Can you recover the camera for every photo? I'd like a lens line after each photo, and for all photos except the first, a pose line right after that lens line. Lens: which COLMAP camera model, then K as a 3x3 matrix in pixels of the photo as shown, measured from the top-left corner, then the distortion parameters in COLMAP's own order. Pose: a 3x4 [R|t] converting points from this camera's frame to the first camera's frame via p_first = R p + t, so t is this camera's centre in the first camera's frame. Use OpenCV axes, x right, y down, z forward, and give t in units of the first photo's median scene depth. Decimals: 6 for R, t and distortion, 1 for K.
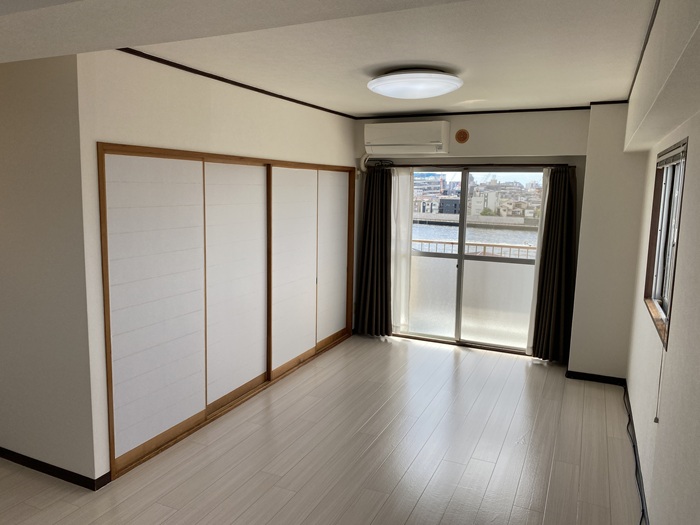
lens RADIAL K [[531.5, 0, 351.2], [0, 531.5, 260.1], [0, 0, 1]] dist [-0.003314, -0.000459]
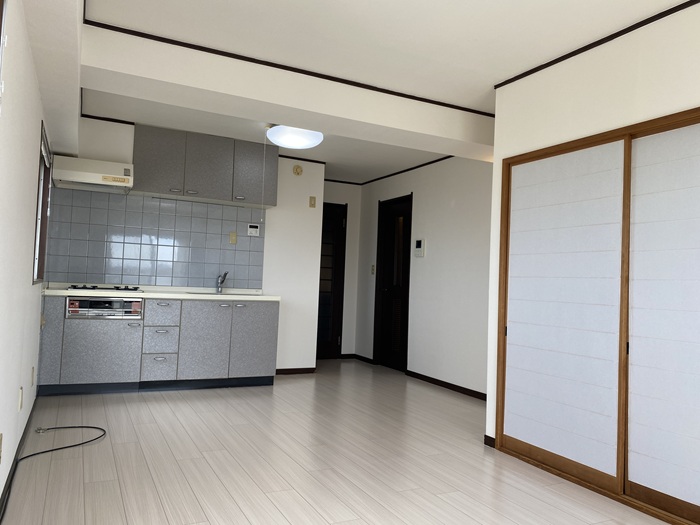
lens RADIAL K [[531.5, 0, 351.6], [0, 531.5, 264.3], [0, 0, 1]] dist [-0.003314, -0.000459]
pose [[-0.615717, -0.085932, -0.783267, 0.668889], [-0.167982, 0.985500, 0.023930, 0.051607], [0.769853, 0.146309, -0.621224, 1.423464]]
